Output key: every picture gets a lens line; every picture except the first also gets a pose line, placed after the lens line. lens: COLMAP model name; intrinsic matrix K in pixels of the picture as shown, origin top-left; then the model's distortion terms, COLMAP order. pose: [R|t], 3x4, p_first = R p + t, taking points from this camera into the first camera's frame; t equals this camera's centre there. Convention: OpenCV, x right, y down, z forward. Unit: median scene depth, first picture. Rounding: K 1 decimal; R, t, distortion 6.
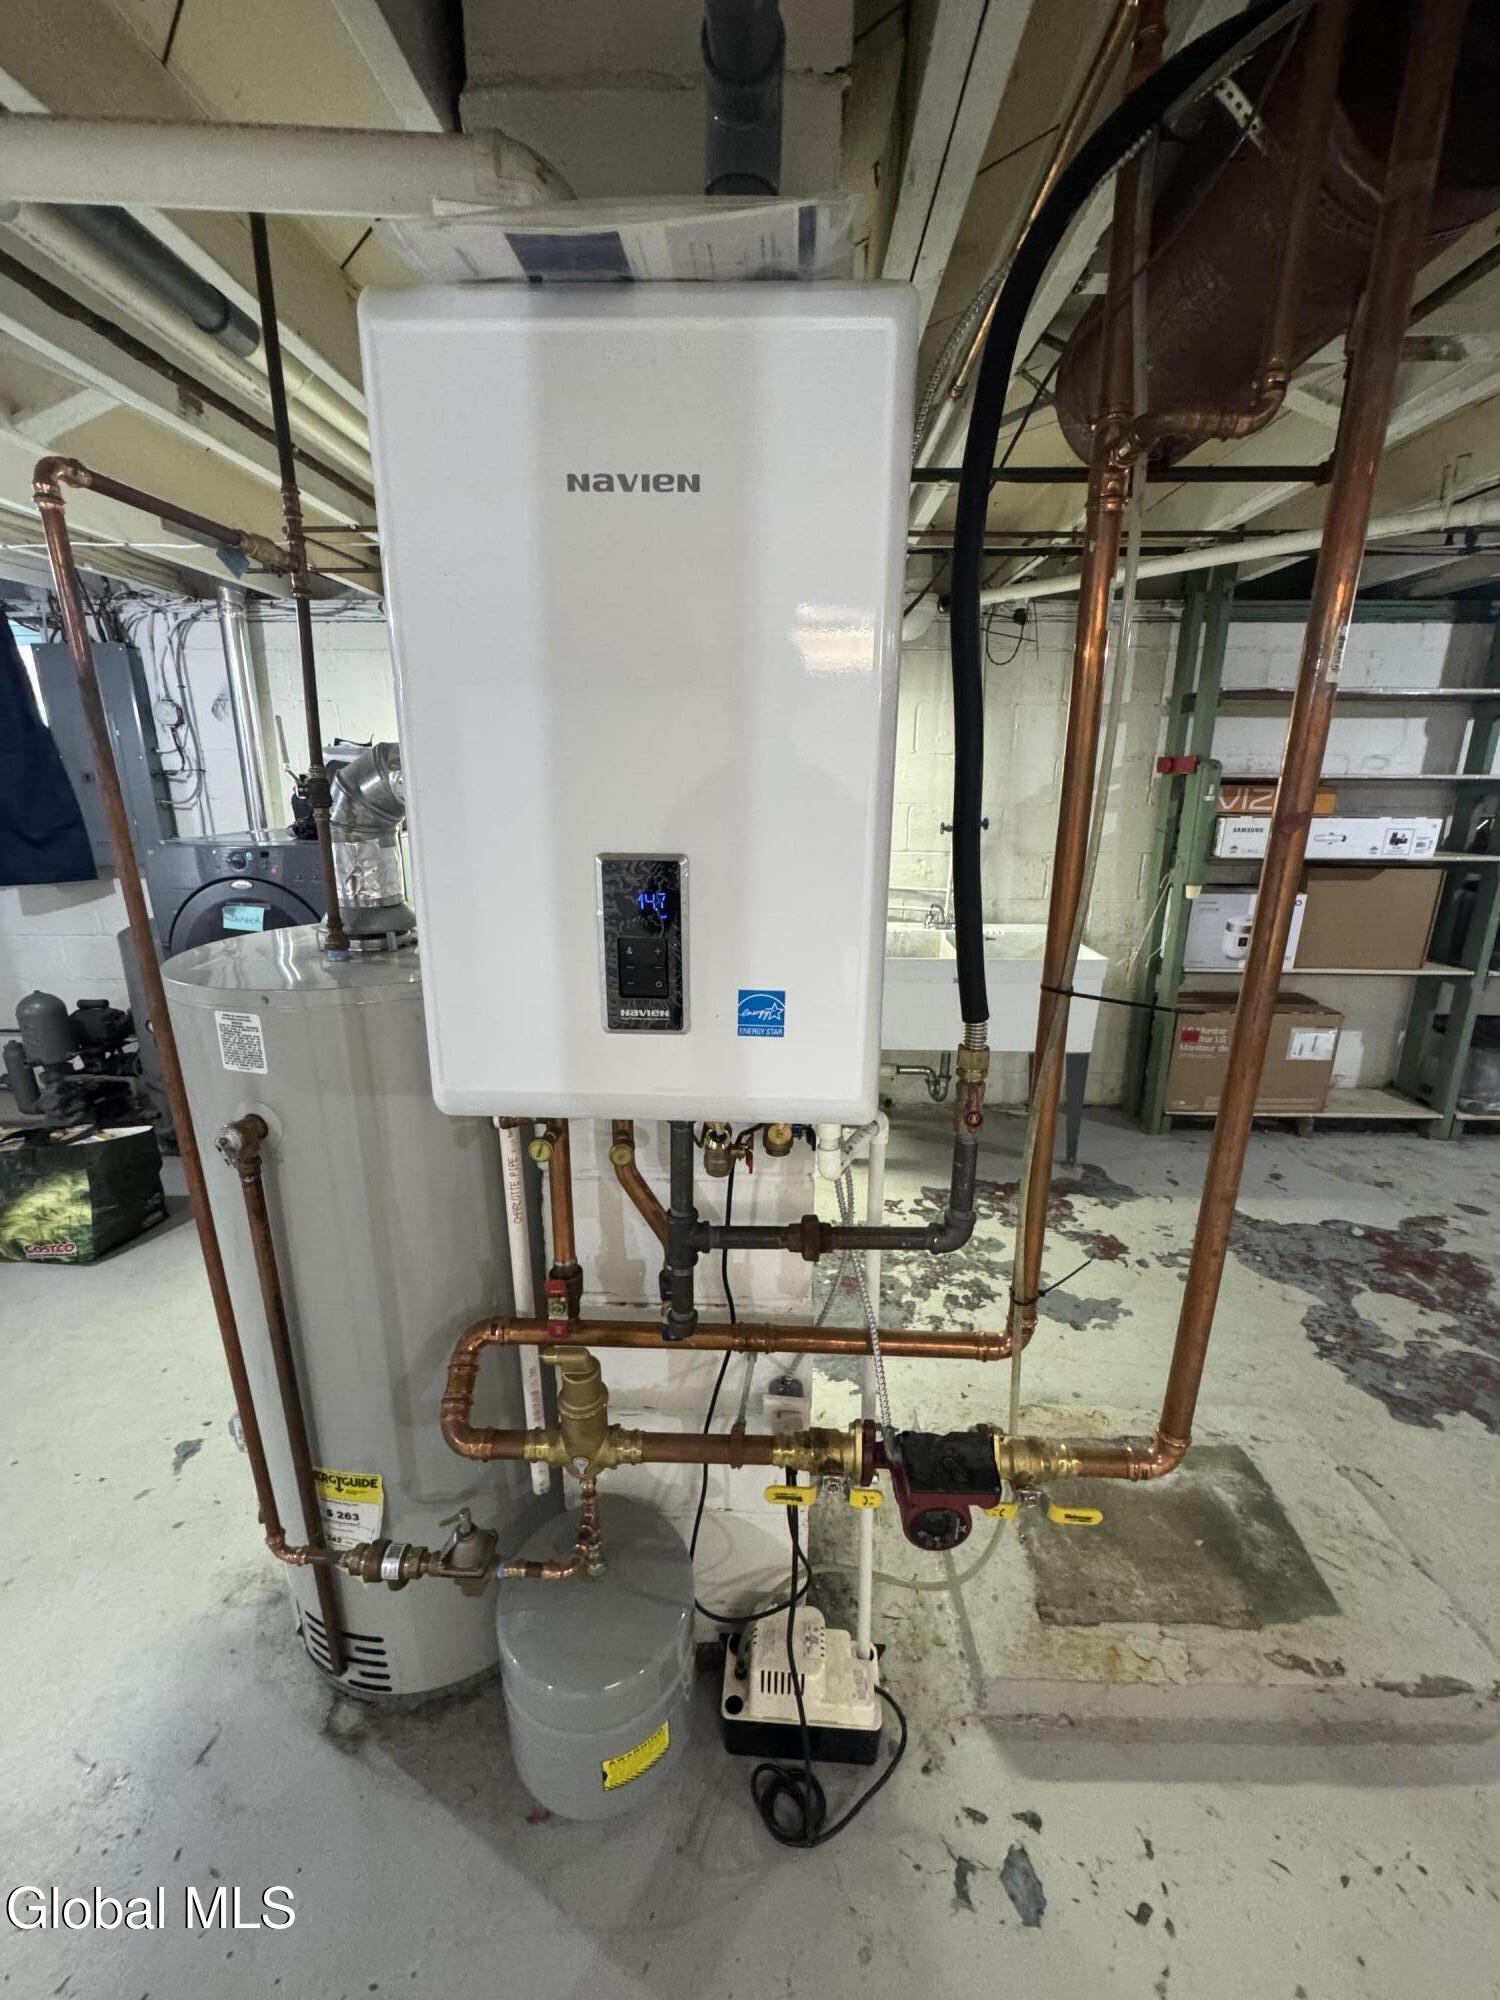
lens RADIAL K [[795.4, 0, 751.3], [0, 795.4, 995.7], [0, 0, 1]] dist [0.000411, -0.000252]
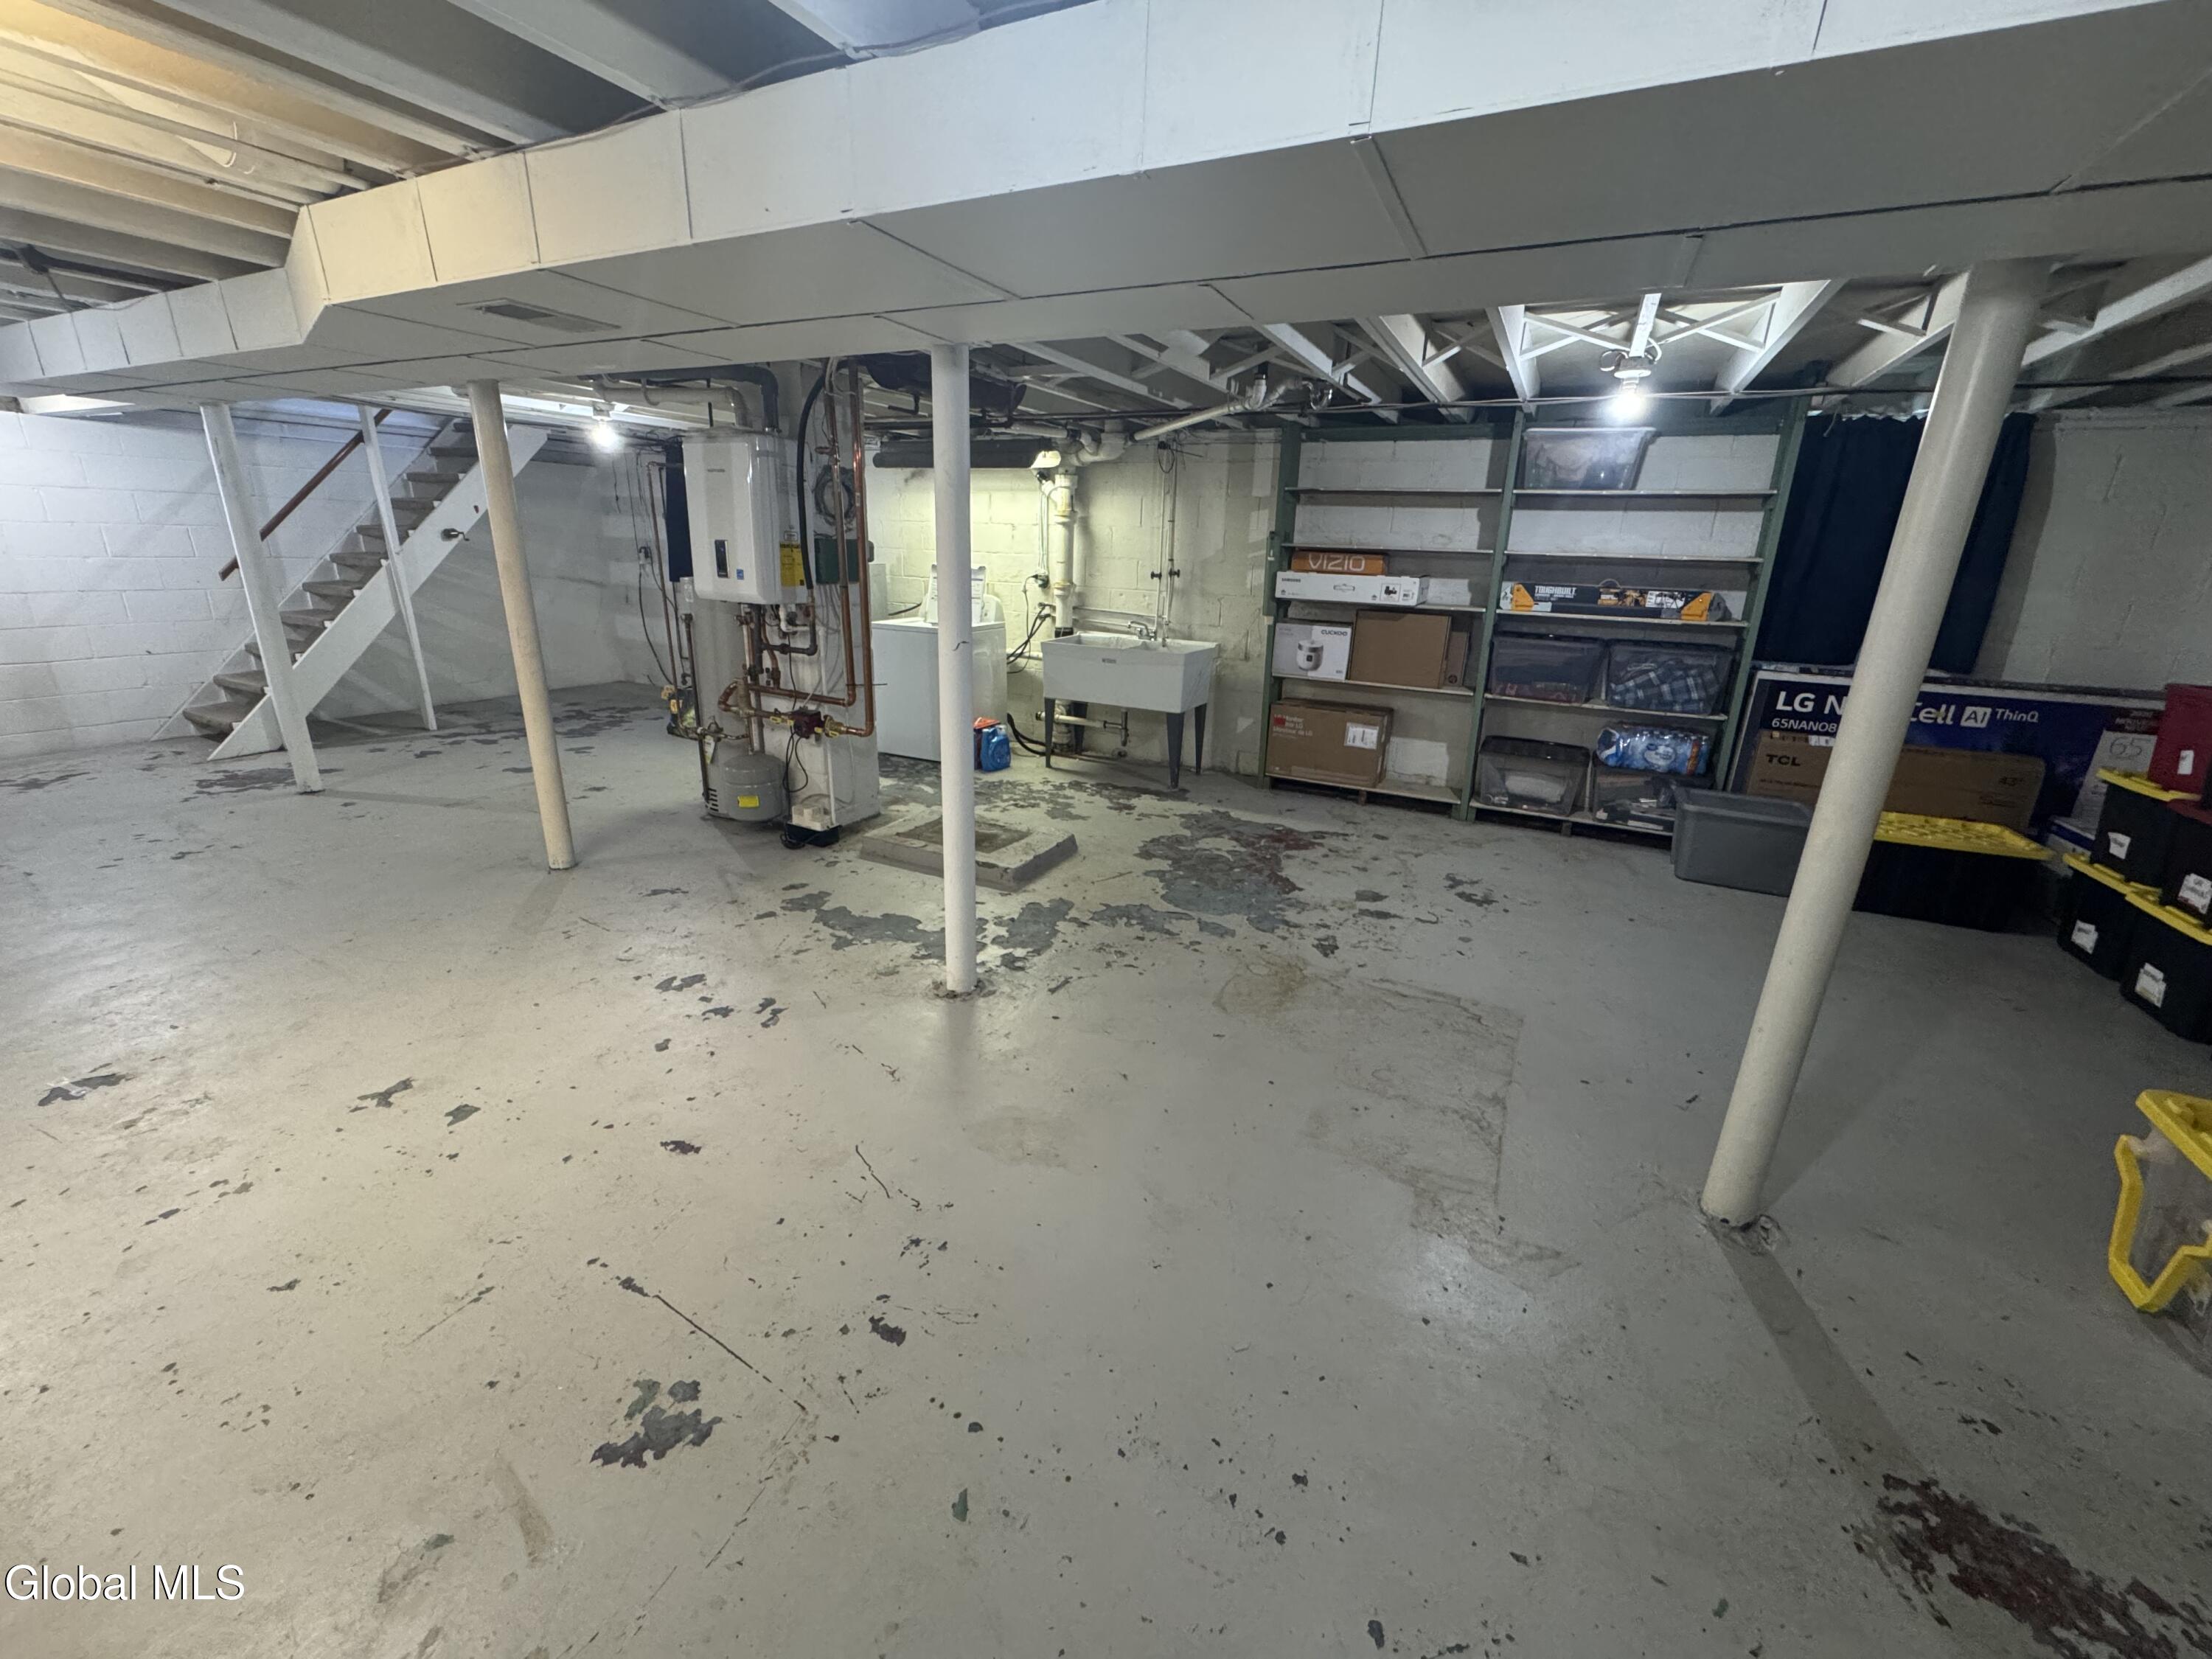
lens RADIAL K [[879.7, 0, 1103.3], [0, 879.7, 820.1], [0, 0, 1]] dist [0.000411, -0.000252]
pose [[0.899919, 0.155958, -0.407214, 1.220217], [-0.145558, 0.987729, 0.056615, 0.241142], [0.411046, 0.008324, 0.911577, -0.816495]]
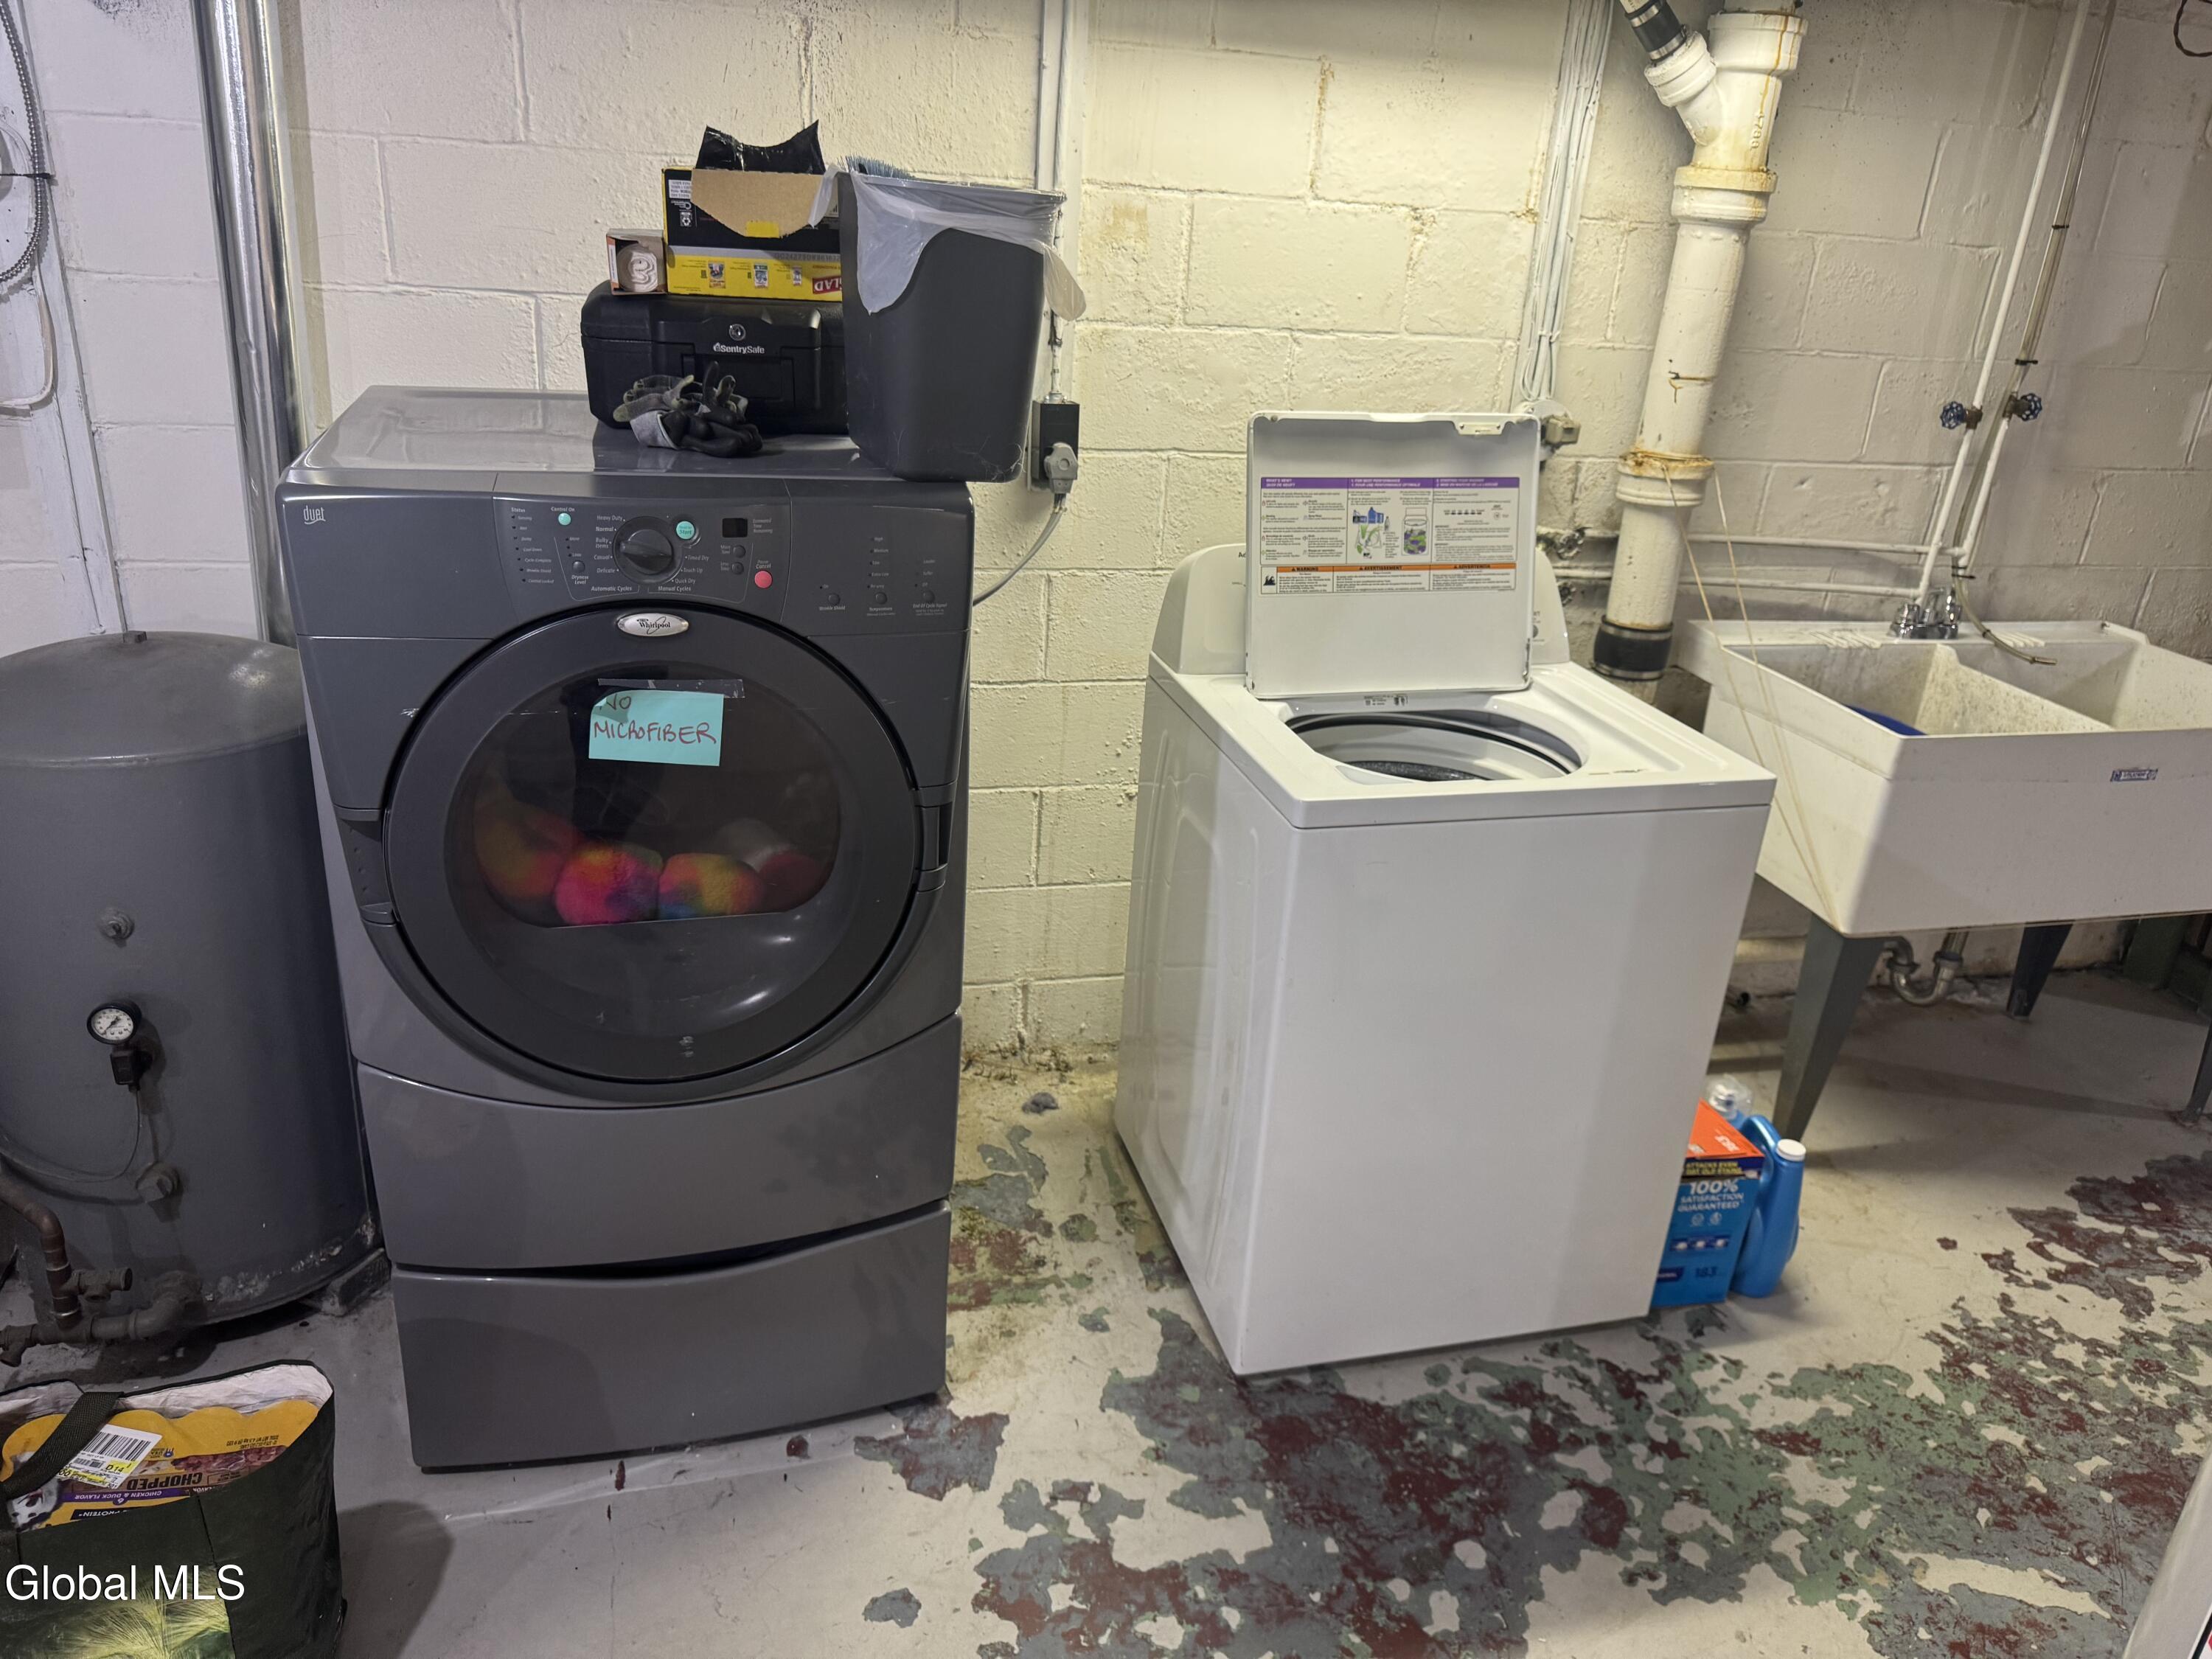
lens RADIAL K [[1552.3, 0, 1096.5], [0, 1552.3, 833.1], [0, 0, 1]] dist [0.064214, -0.073264]
pose [[0.956387, -0.057307, 0.286424, -0.641930], [0.020227, 0.991205, 0.130778, -0.131806], [-0.291400, -0.119280, 0.949136, 0.344018]]
